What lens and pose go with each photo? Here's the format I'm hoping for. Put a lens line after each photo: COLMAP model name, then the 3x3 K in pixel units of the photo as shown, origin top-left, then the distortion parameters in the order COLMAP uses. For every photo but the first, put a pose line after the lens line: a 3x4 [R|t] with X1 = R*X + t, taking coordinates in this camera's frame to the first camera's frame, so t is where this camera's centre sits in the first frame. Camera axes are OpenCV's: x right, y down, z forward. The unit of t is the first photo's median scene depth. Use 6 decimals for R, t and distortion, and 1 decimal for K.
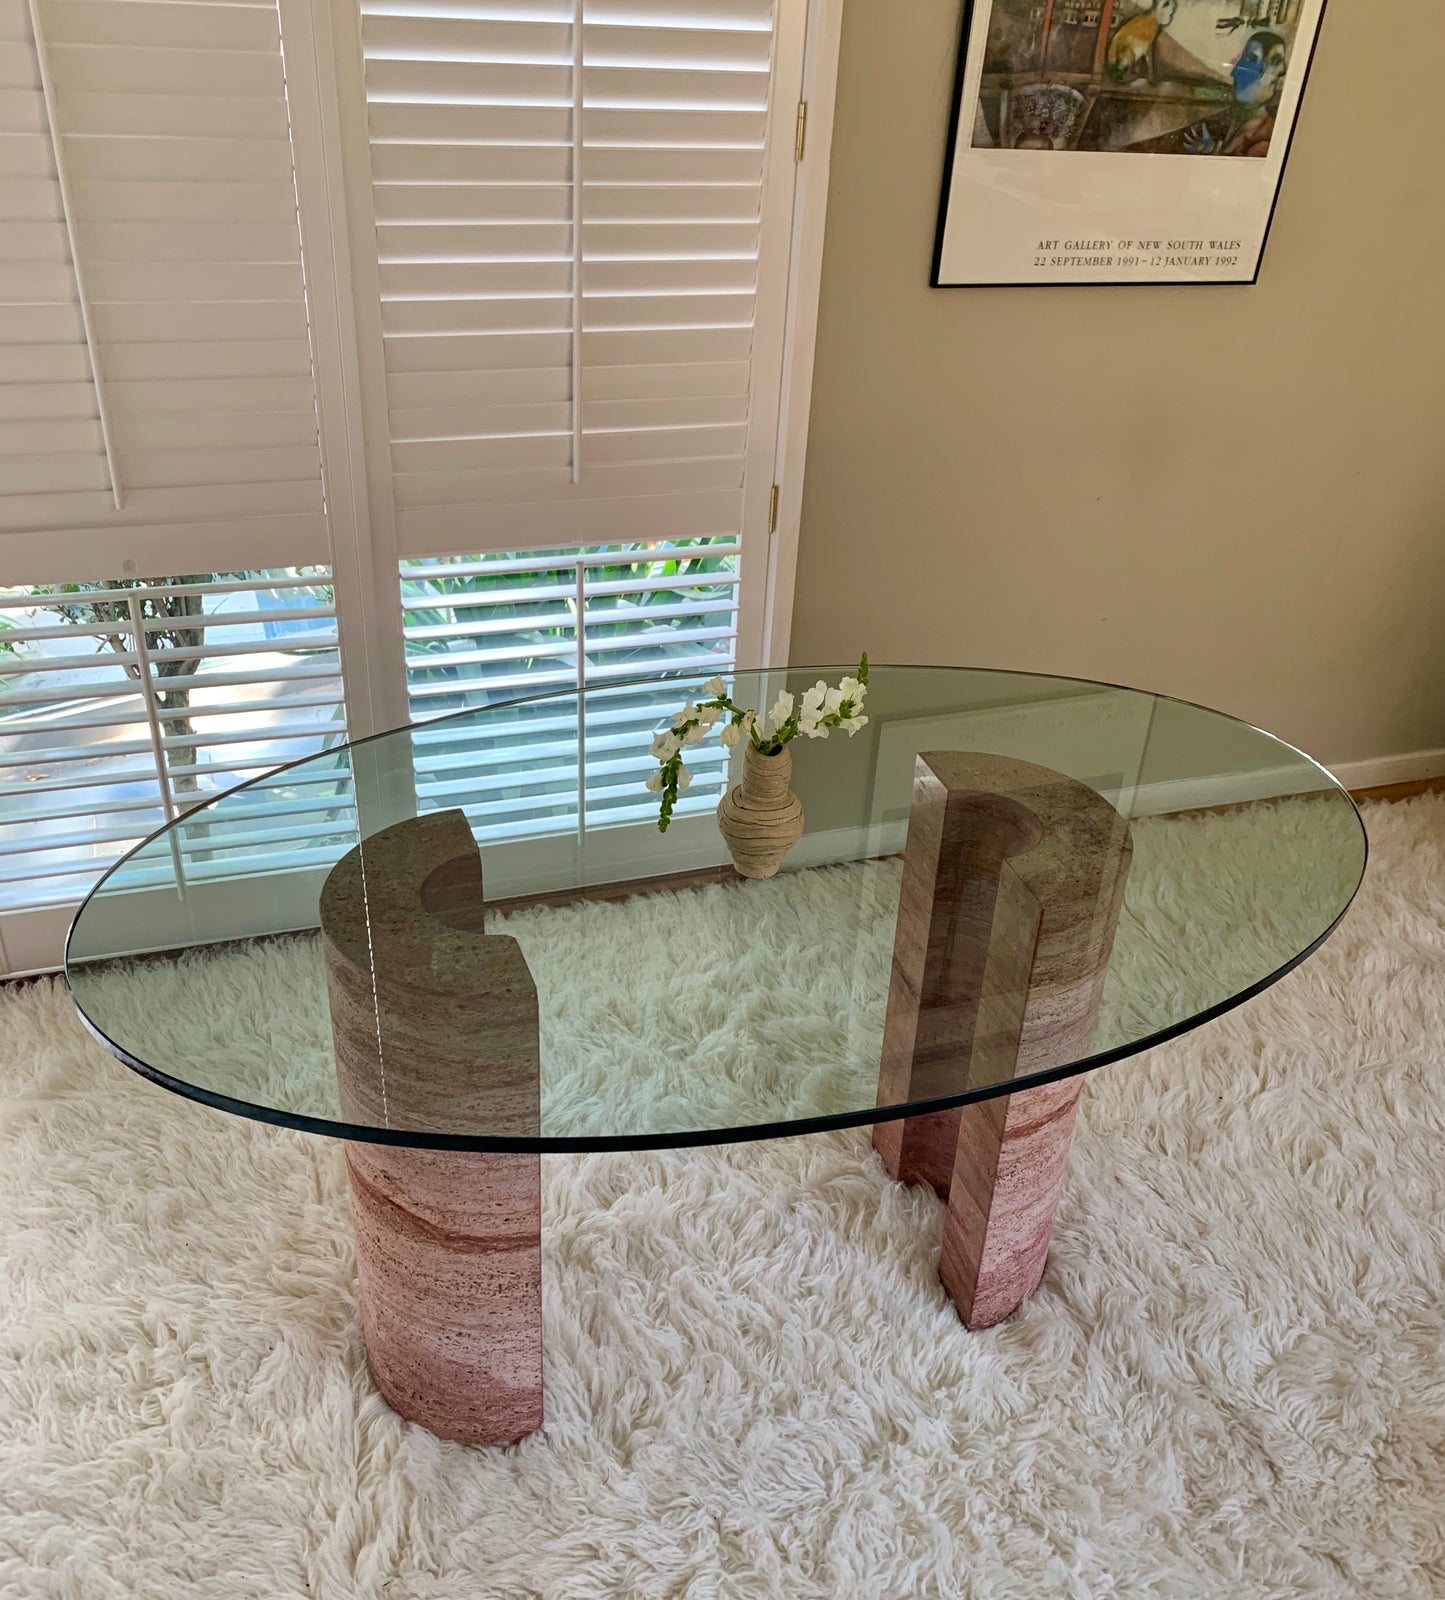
lens RADIAL K [[1491.5, 0, 720.4], [0, 1491.5, 881.9], [0, 0, 1]] dist [0.036408, -0.005104]
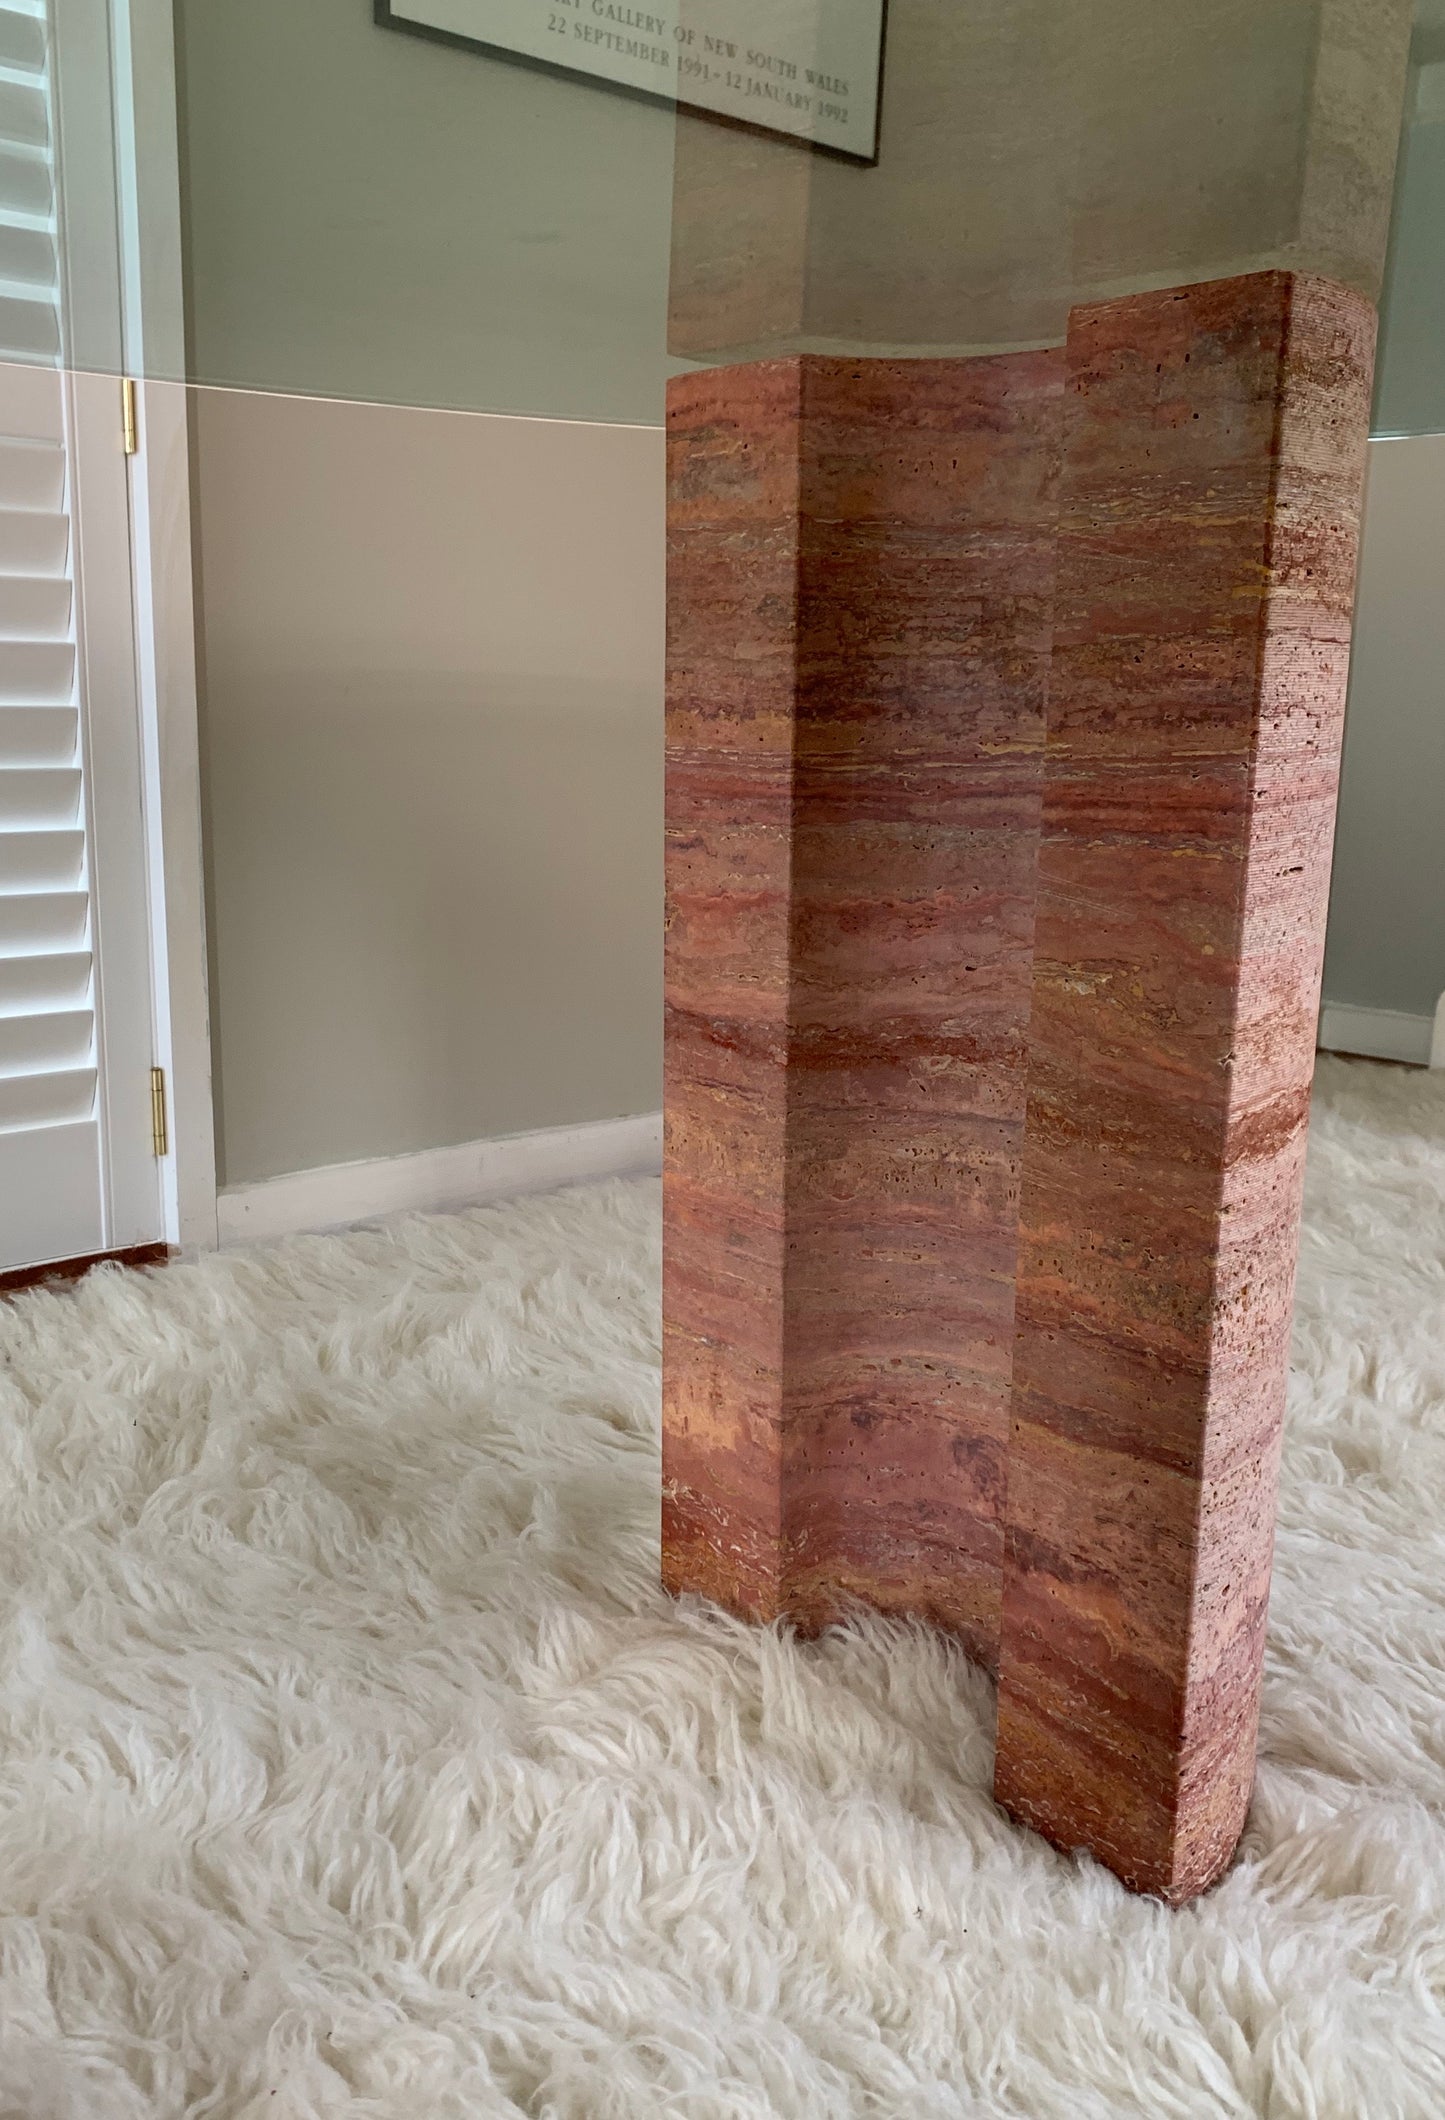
lens RADIAL K [[1929.7, 0, 683.3], [0, 1929.7, 1138.7], [0, 0, 1]] dist [0.177255, -0.507188]
pose [[0.925090, -0.115759, 0.361676, -0.070265], [0.225017, 0.934295, -0.276513, 0.240146], [-0.305903, 0.337182, 0.890355, 0.601794]]
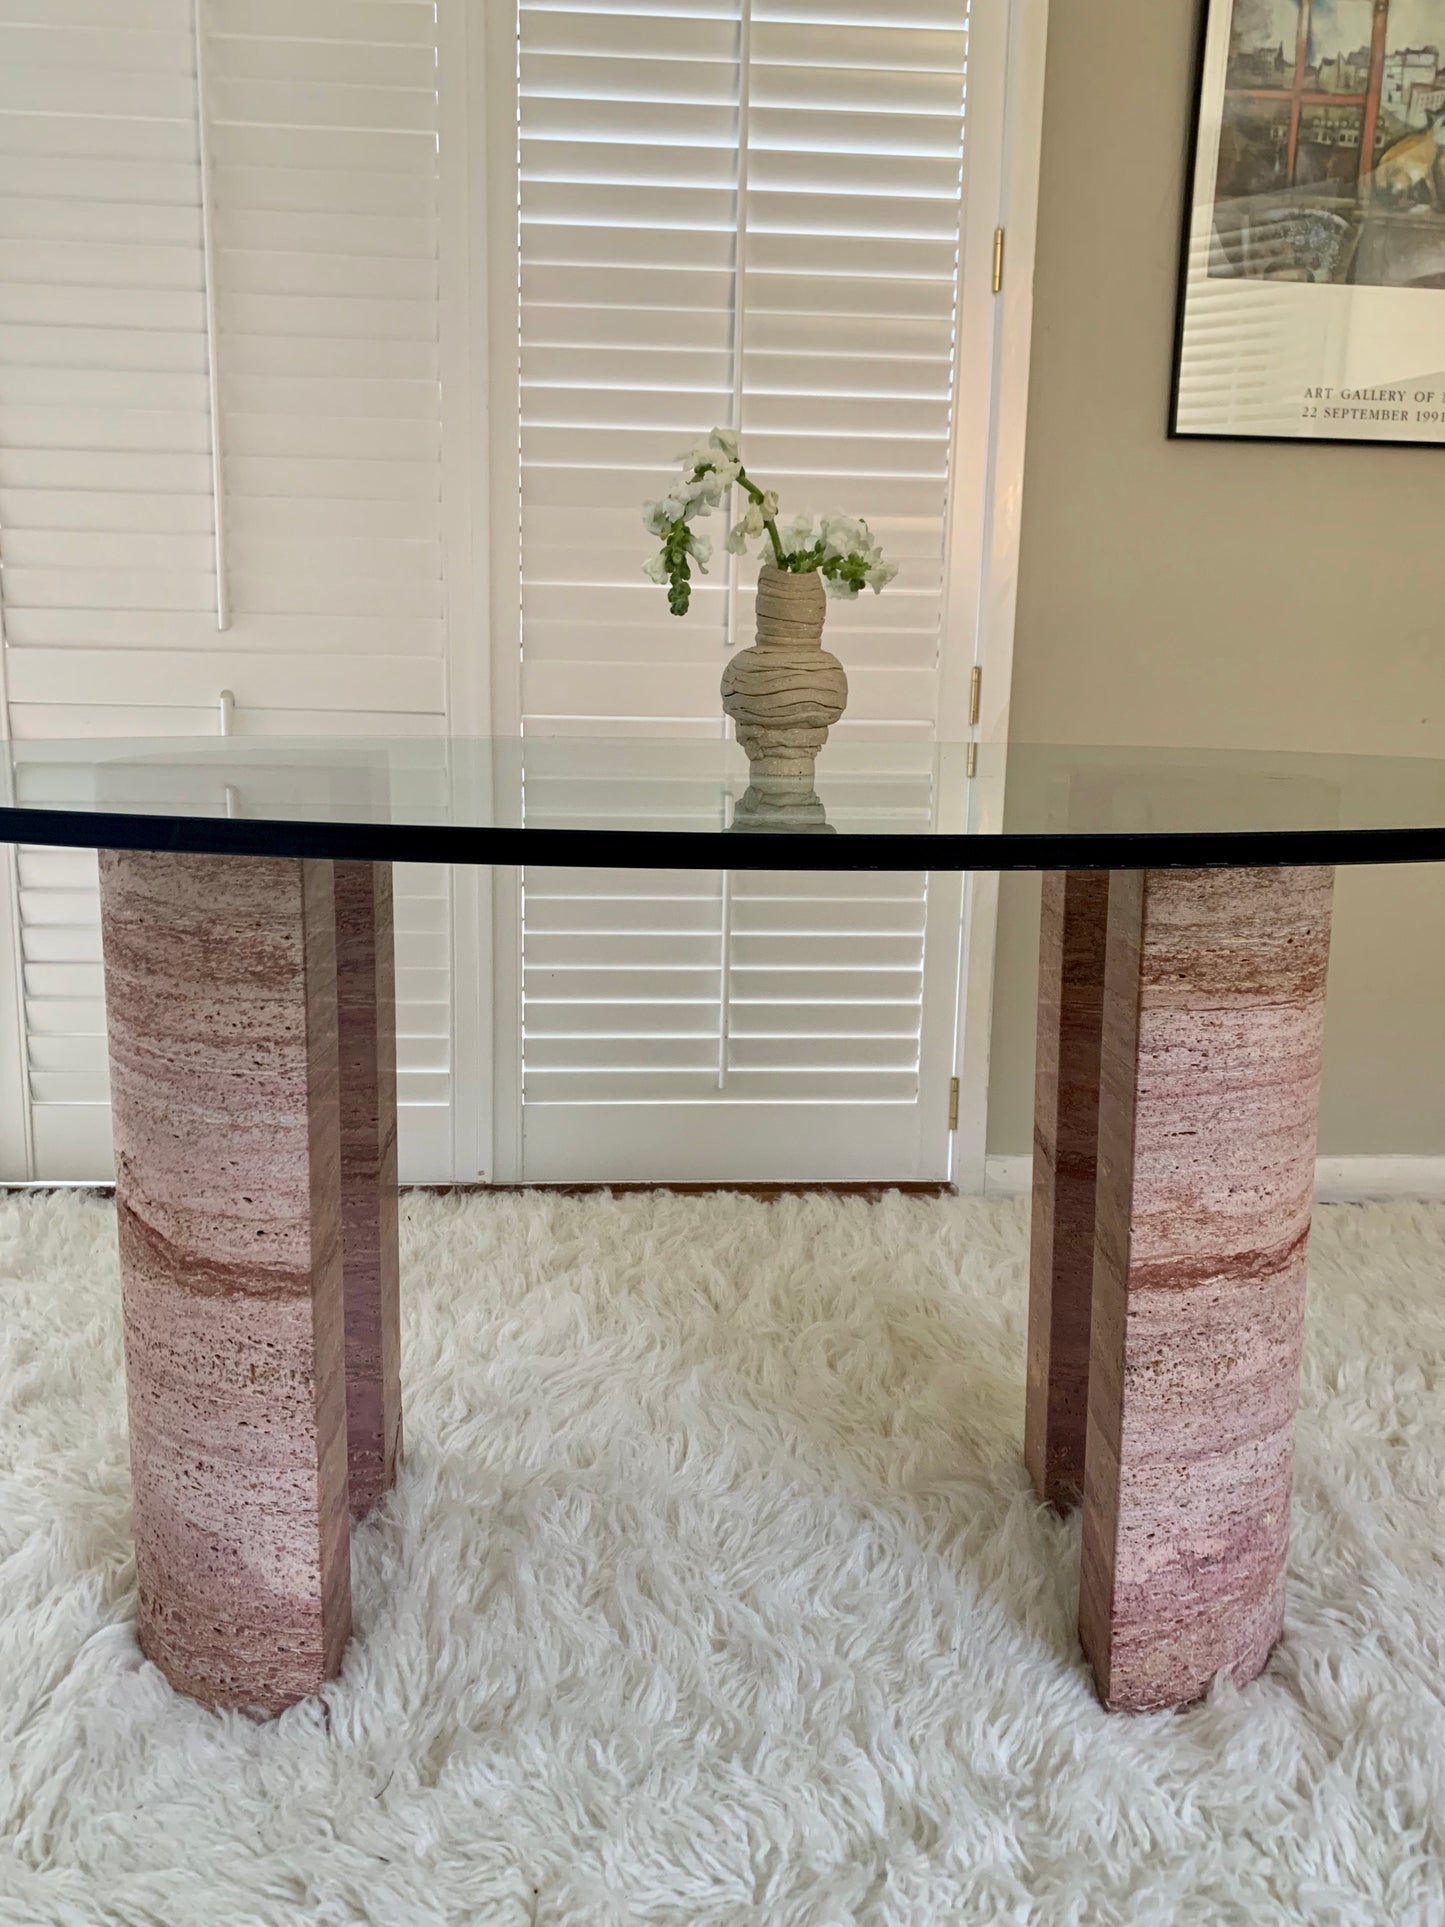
lens RADIAL K [[1546.6, 0, 720.7], [0, 1546.6, 953.6], [0, 0, 1]] dist [0.014954, 0.005952]
pose [[0.958197, 0.019281, -0.285457, 0.190406], [-0.126783, 0.923034, -0.363229, 0.270794], [0.256483, 0.384236, 0.886893, 0.339560]]
